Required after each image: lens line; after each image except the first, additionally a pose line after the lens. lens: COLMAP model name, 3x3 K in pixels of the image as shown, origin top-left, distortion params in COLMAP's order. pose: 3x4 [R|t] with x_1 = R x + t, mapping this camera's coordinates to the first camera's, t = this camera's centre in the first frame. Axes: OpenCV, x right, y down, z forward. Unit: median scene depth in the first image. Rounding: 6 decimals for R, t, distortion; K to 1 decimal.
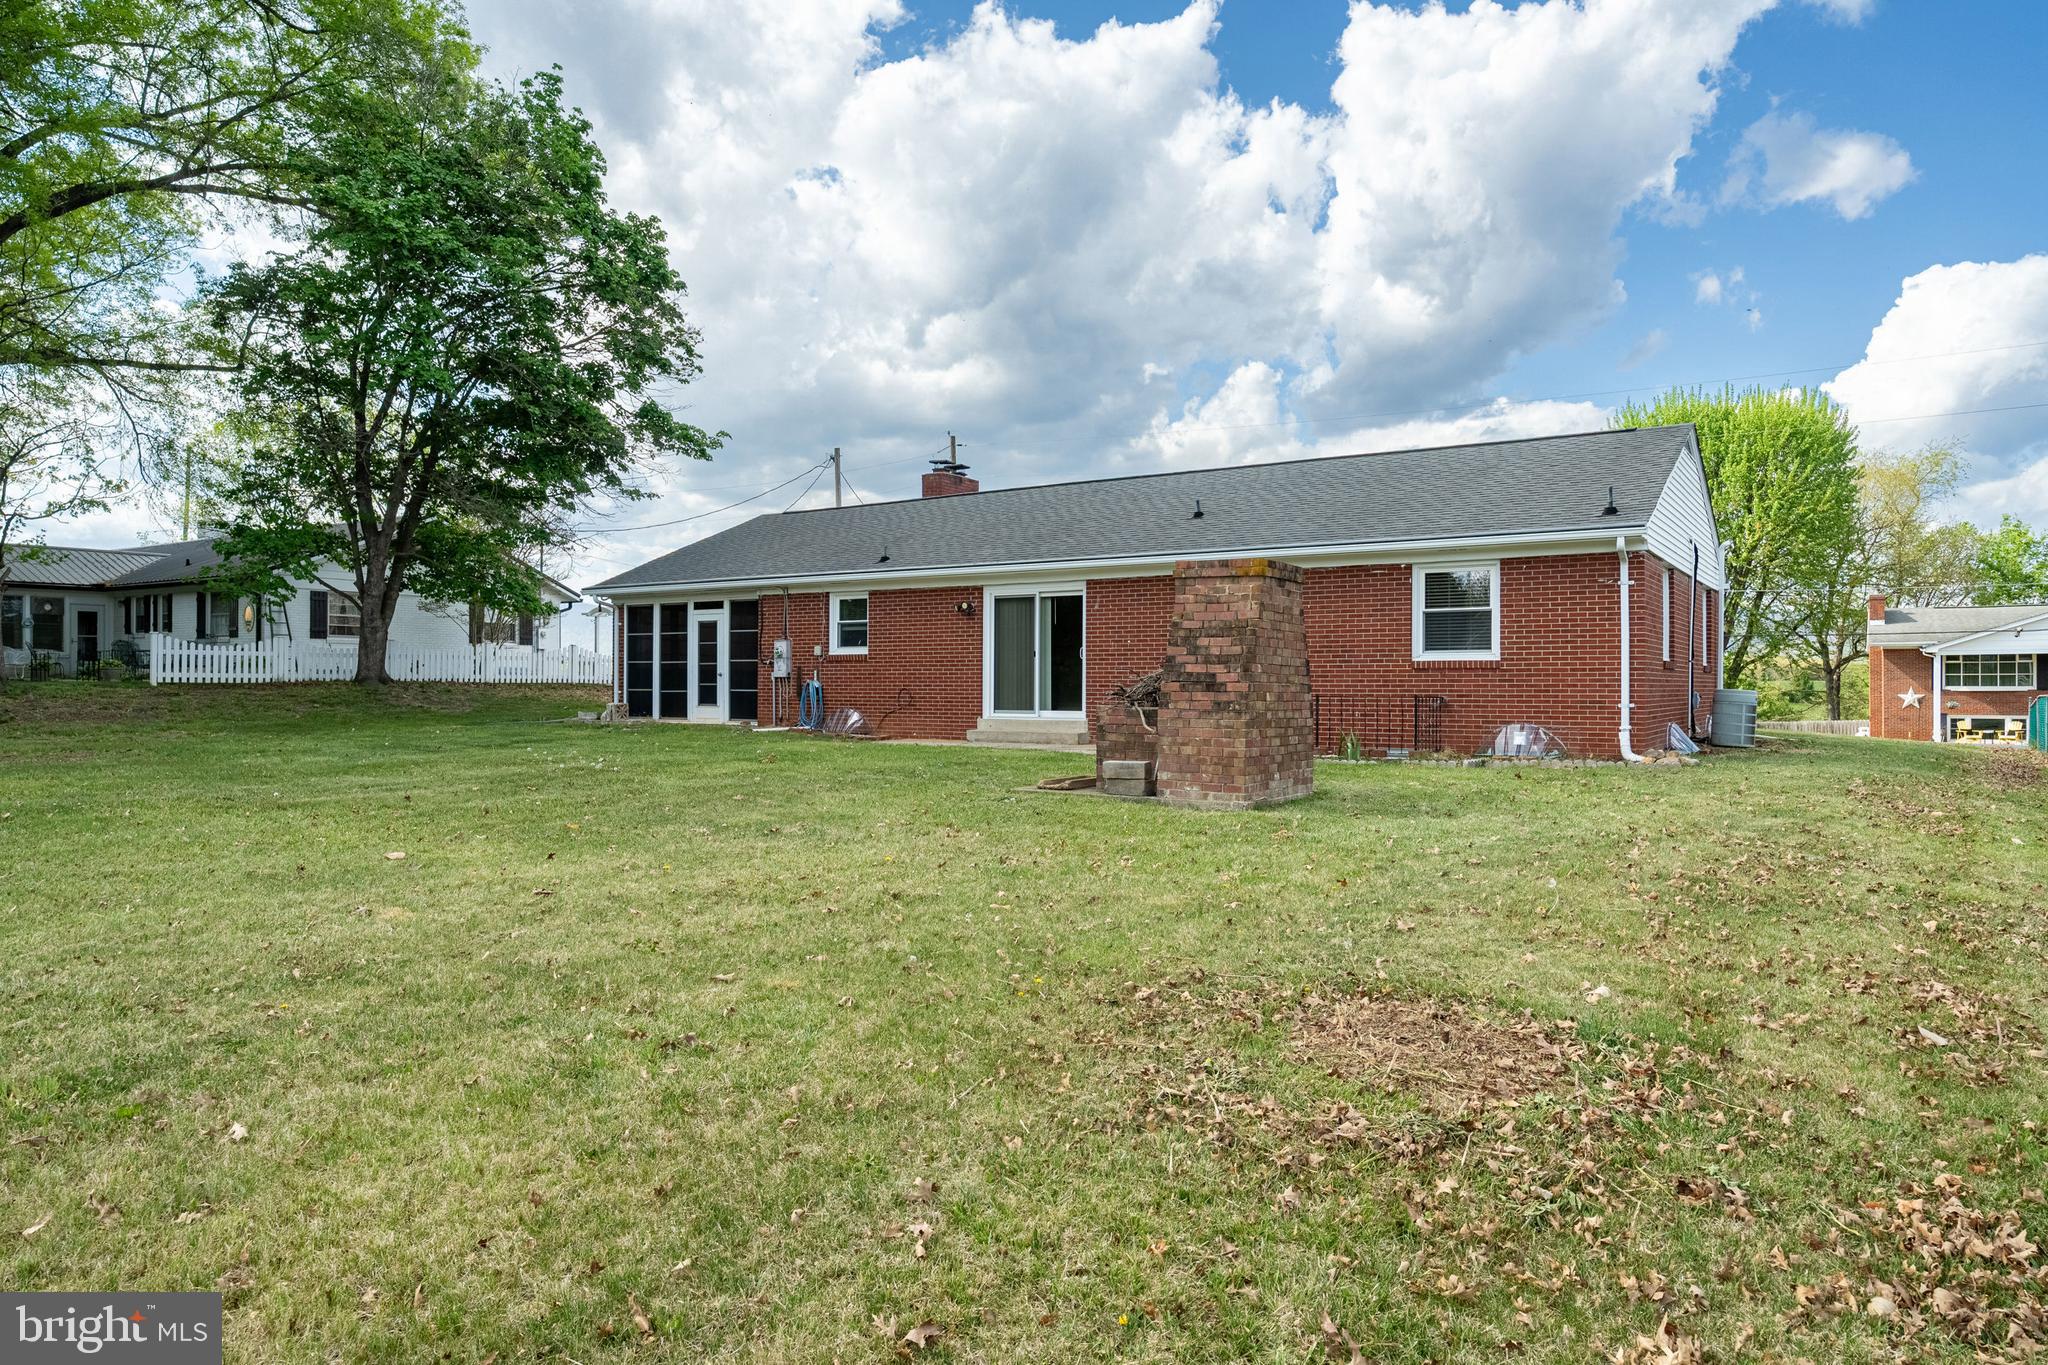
lens RADIAL K [[1282.1, 0, 1024.0], [0, 1282.1, 682.5], [0, 0, 1]] dist [-0.004124, -0.000438]
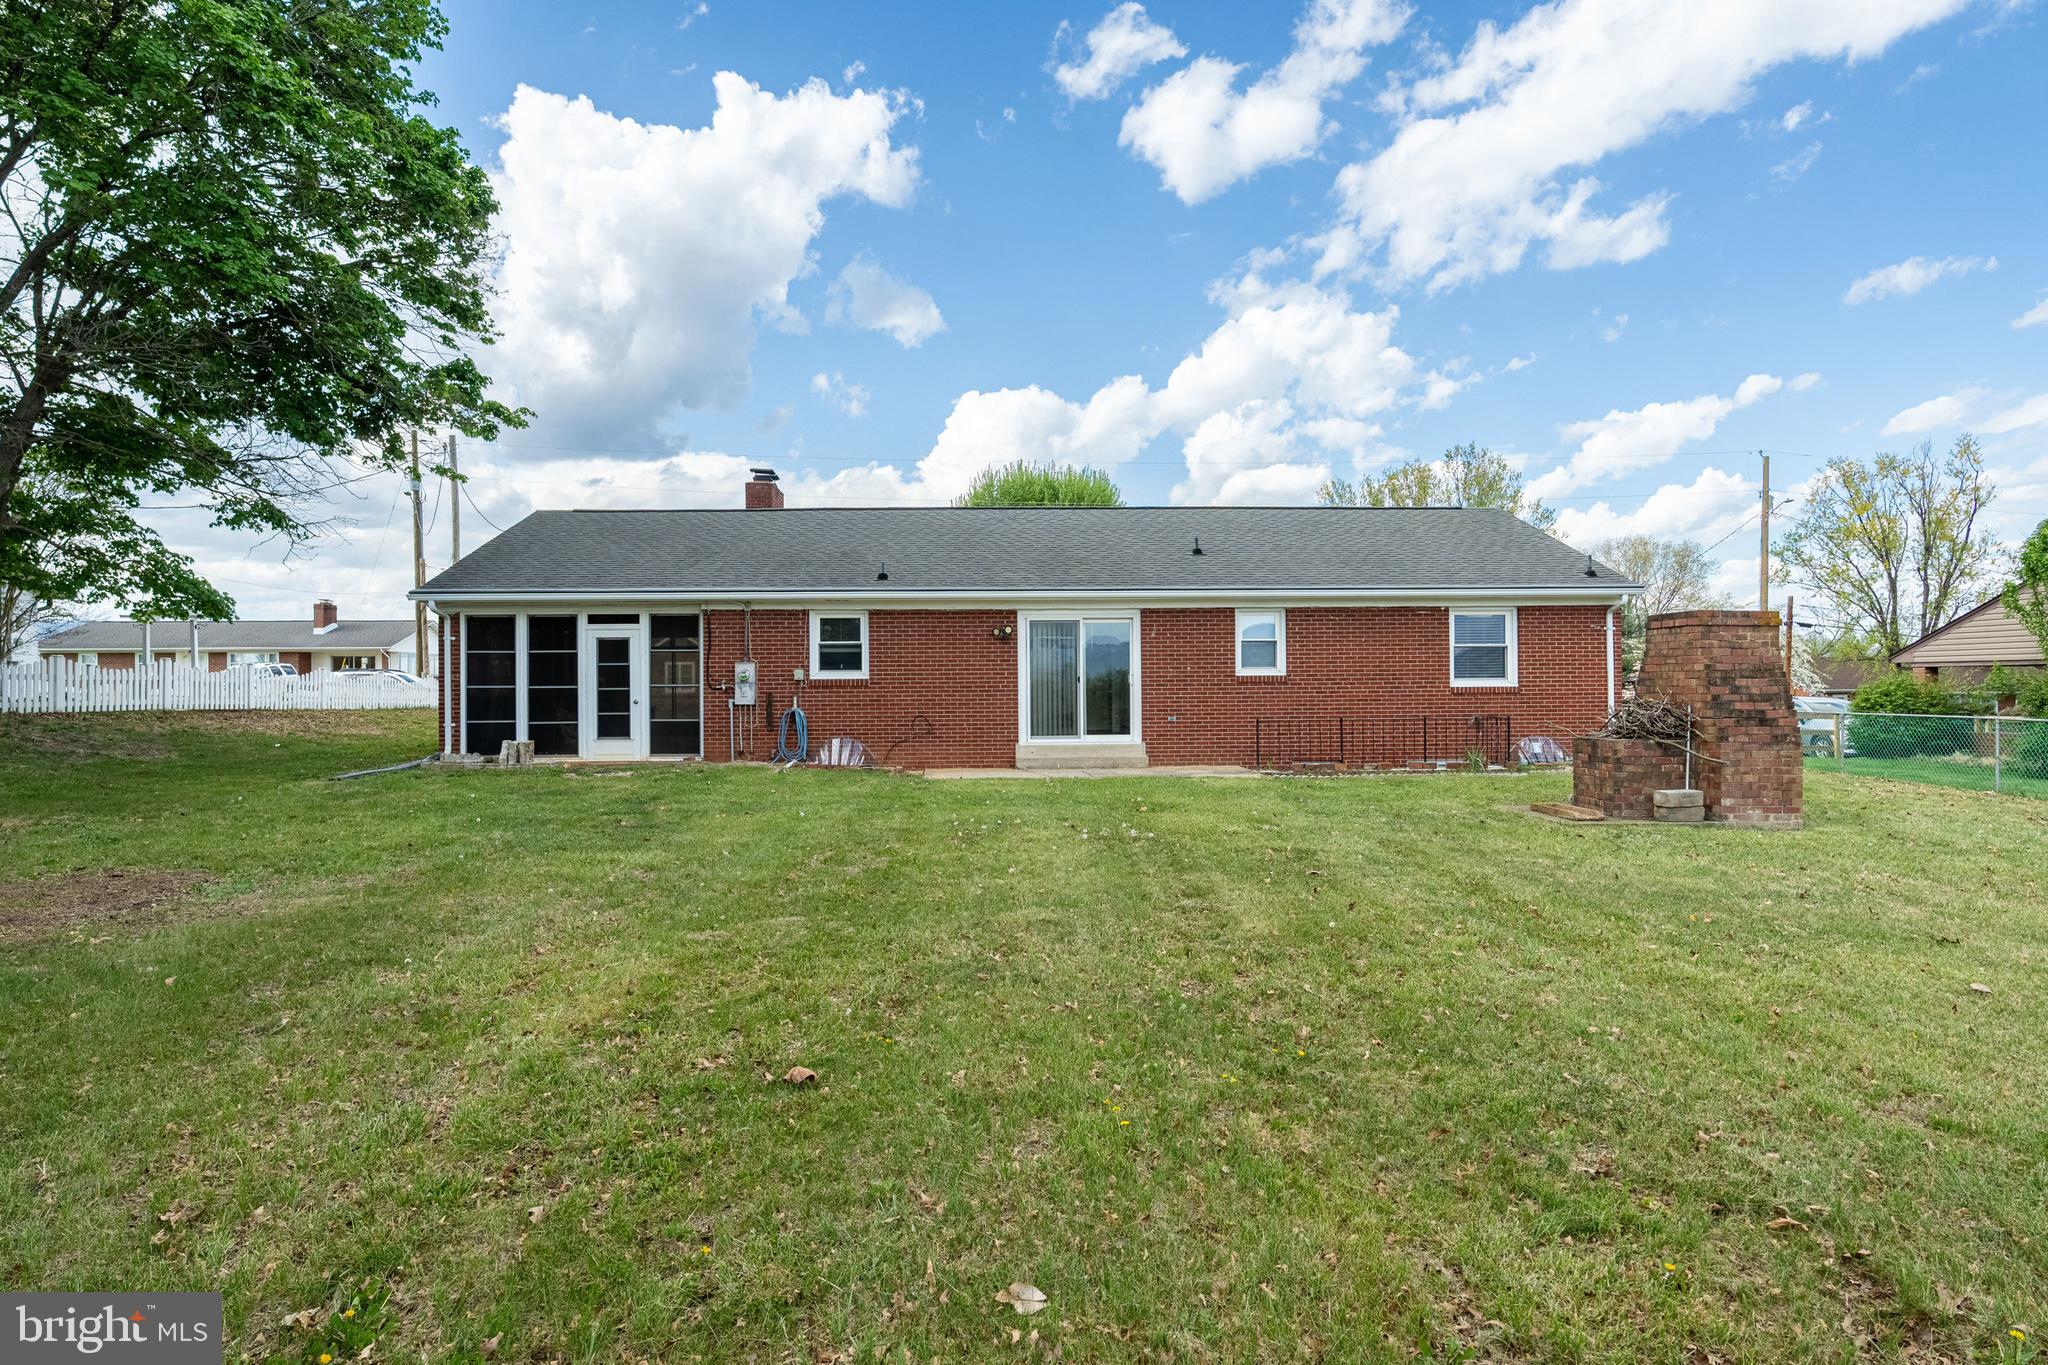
lens RADIAL K [[1105.6, 0, 1024.0], [0, 1105.6, 682.5], [0, 0, 1]] dist [-0.000466, -0.000060]
pose [[0.820708, -0.006715, 0.571308, -0.473105], [0.007891, 0.999969, 0.000418, -0.018526], [-0.571293, 0.004165, 0.820736, 0.278041]]
